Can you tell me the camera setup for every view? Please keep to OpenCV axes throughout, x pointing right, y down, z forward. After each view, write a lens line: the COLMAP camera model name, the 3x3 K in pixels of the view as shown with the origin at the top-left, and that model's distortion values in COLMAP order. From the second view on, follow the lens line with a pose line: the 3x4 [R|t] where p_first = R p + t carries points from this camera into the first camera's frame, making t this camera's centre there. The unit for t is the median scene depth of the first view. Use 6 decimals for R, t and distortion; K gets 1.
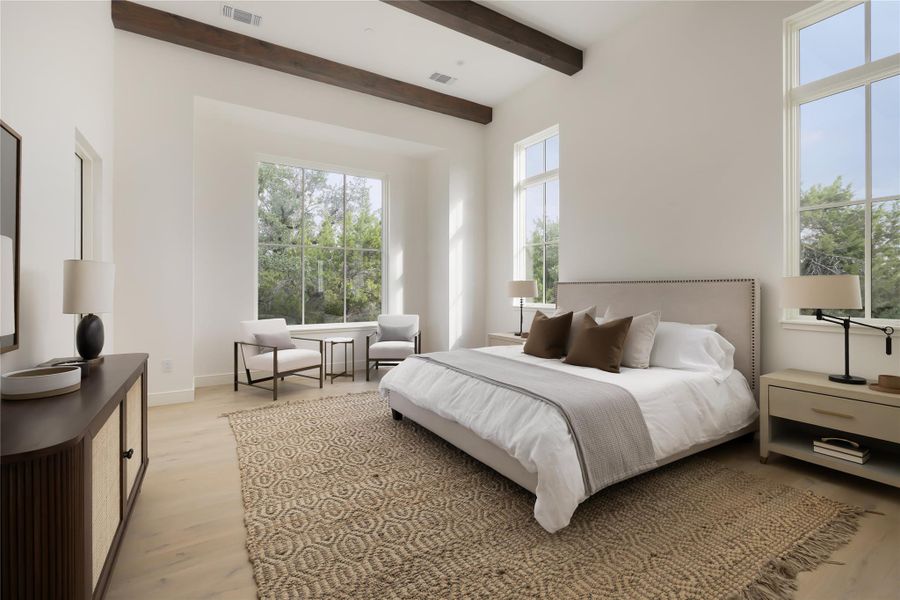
lens RADIAL K [[393.5, 0, 447.9], [0, 393.5, 294.6], [0, 0, 1]] dist [0.013483, -0.000005]
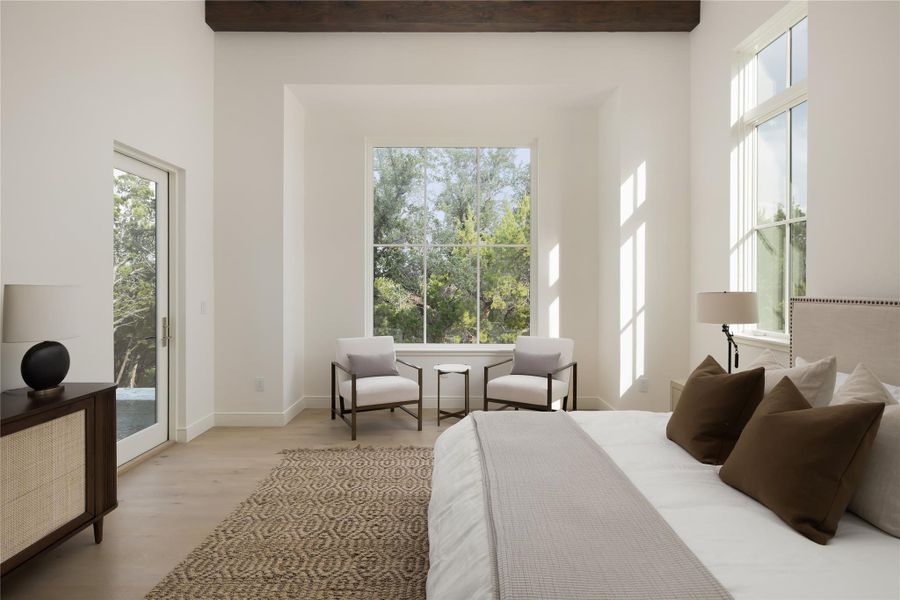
lens RADIAL K [[485.7, 0, 451.2], [0, 485.7, 294.1], [0, 0, 1]] dist [0.014905, -0.001814]
pose [[0.861350, 0.010461, -0.507905, 0.210160], [-0.012185, 0.999926, -0.000069, -0.029536], [0.507866, 0.006248, 0.861413, 0.214651]]
